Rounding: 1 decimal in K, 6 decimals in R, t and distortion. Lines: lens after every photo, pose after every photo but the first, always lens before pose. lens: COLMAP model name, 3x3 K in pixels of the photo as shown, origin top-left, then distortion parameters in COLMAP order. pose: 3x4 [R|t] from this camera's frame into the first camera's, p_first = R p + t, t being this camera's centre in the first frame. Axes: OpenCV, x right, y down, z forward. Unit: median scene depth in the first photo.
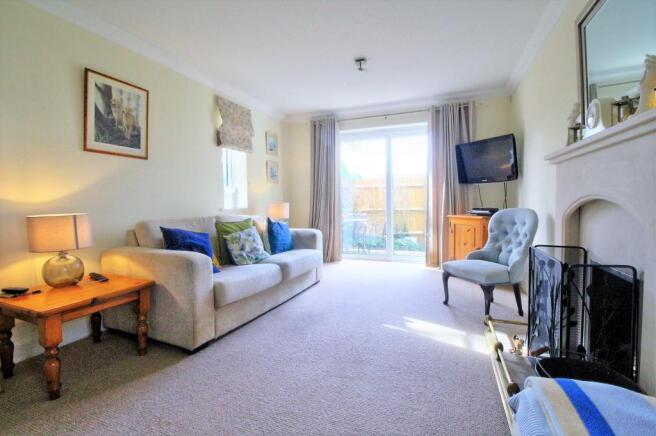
lens RADIAL K [[302.2, 0, 325.7], [0, 302.2, 215.1], [0, 0, 1]] dist [-0.019794, -0.000153]
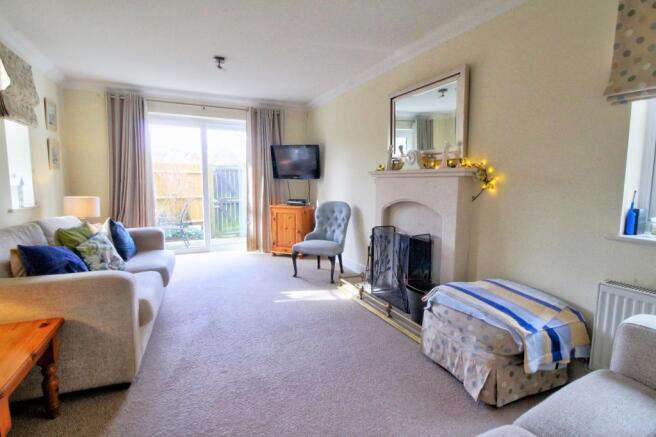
lens RADIAL K [[313.4, 0, 328.0], [0, 313.4, 218.5], [0, 0, 1]] dist [-0.003544, -0.020422]
pose [[0.672705, -0.068243, 0.736757, -0.359169], [0.017454, 0.996924, 0.076405, -0.039852], [-0.739705, -0.038539, 0.671826, 0.000768]]
